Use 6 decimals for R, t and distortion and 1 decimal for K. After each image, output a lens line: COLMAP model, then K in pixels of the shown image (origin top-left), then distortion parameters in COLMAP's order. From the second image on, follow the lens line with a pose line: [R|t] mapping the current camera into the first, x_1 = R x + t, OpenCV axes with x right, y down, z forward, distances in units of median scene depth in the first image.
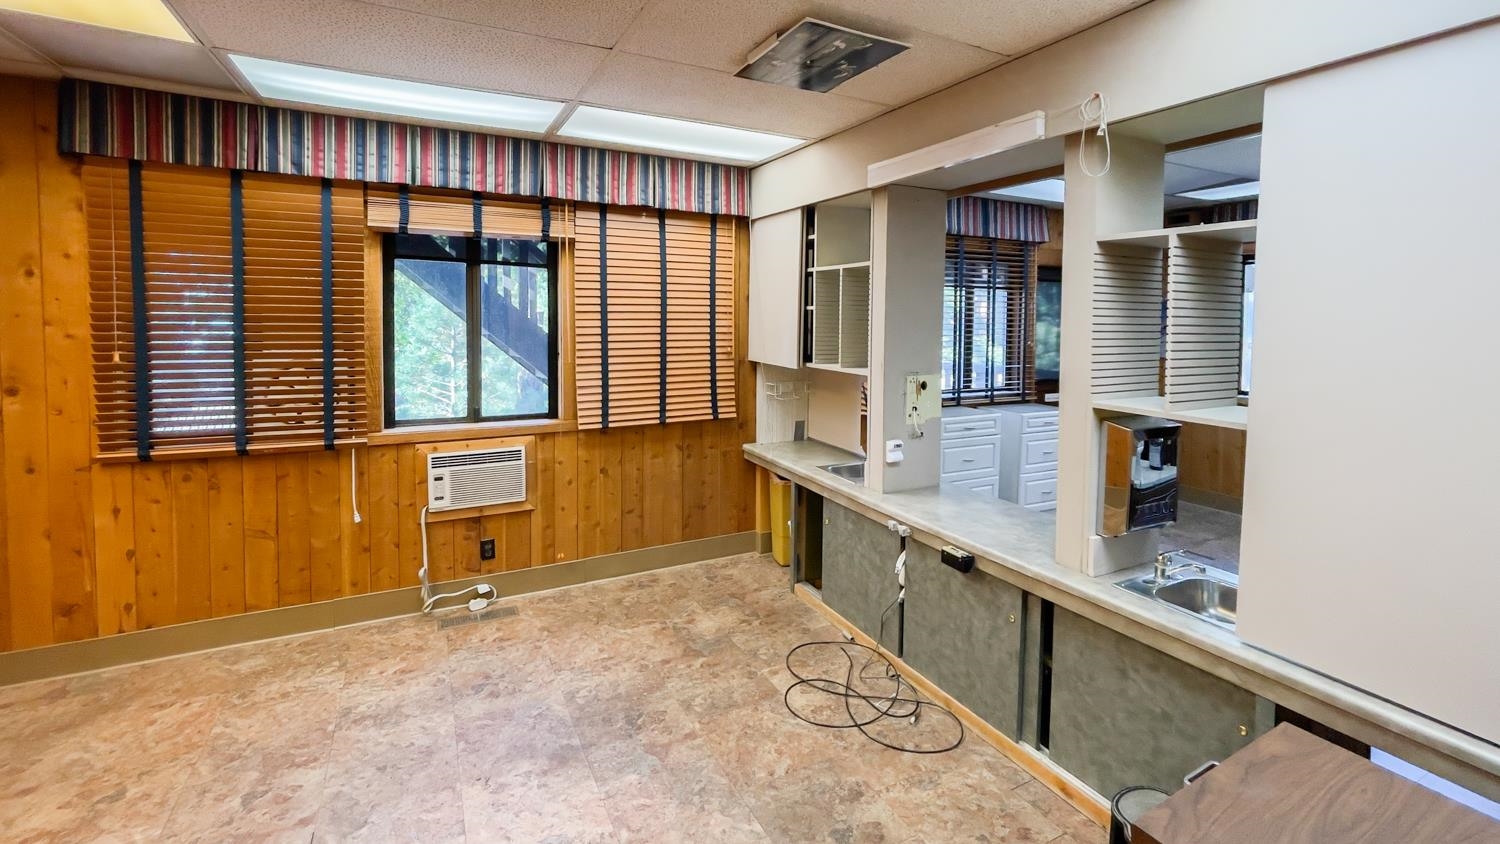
lens RADIAL K [[641.1, 0, 751.6], [0, 641.1, 352.5], [0, 0, 1]] dist [-0.001472, -0.000230]
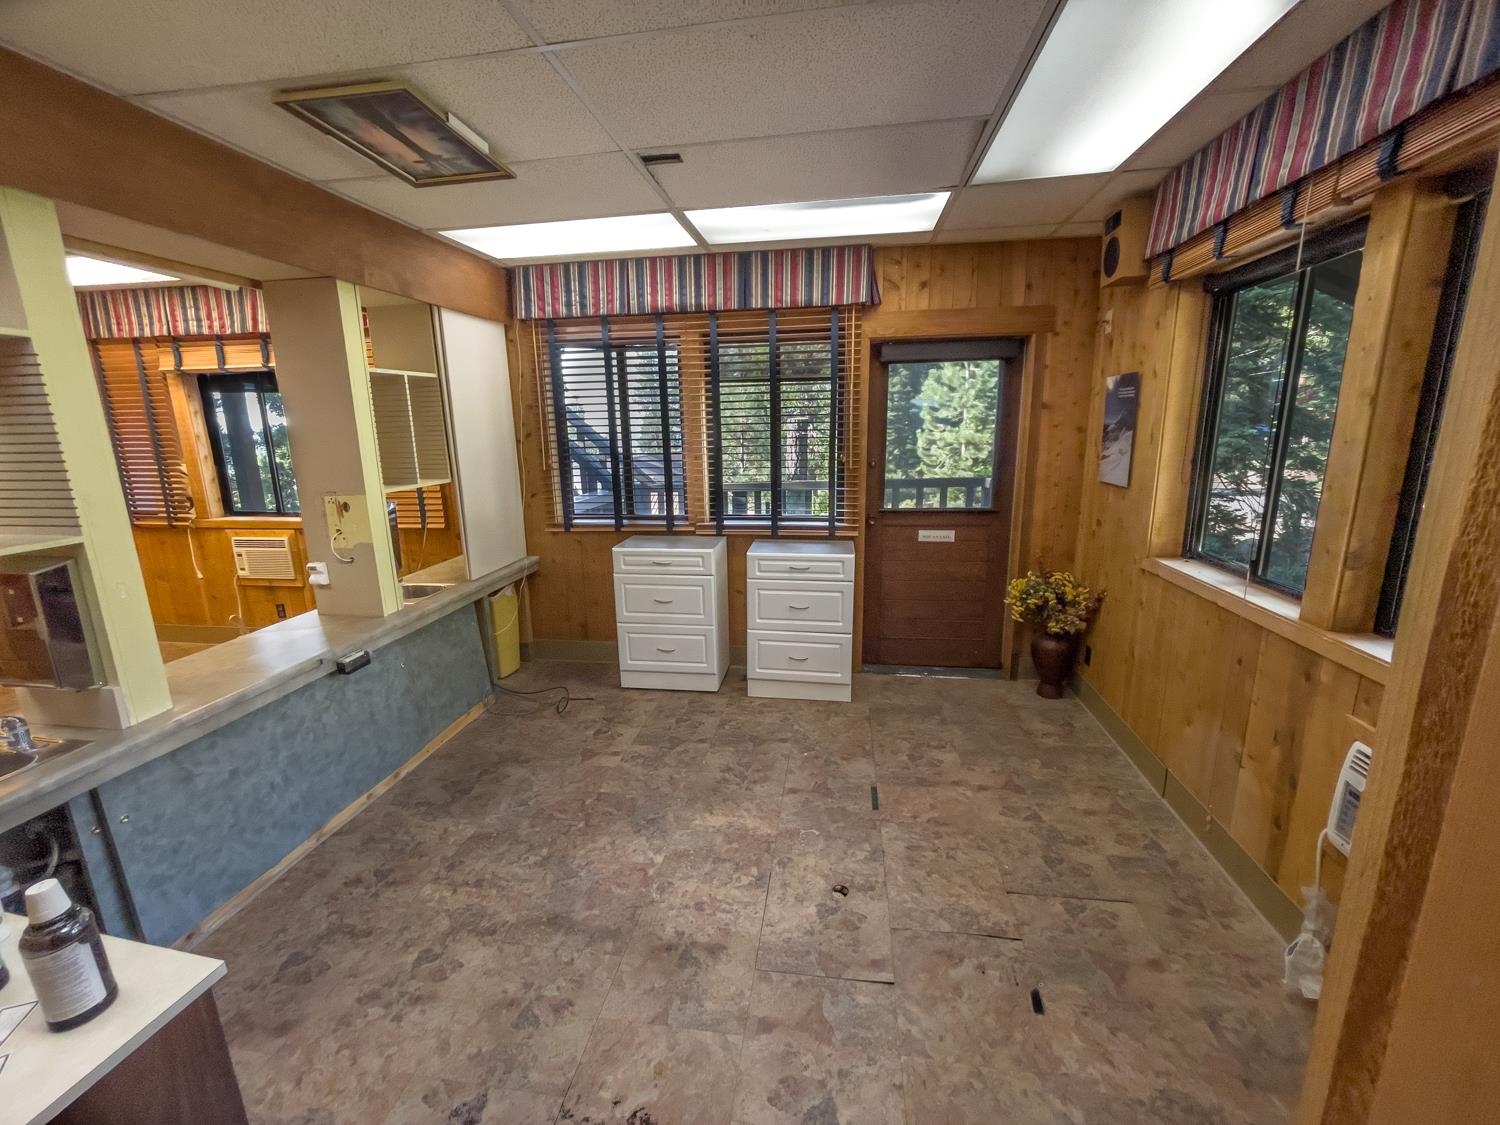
lens RADIAL K [[606.9, 0, 750.0], [0, 606.9, 562.5], [0, 0, 1]] dist [0.000616, 0.000396]
pose [[0.805316, 0.108671, -0.582801, 1.156780], [-0.007686, 0.984888, 0.173024, -0.022251], [0.592796, -0.134860, 0.793981, 0.606356]]
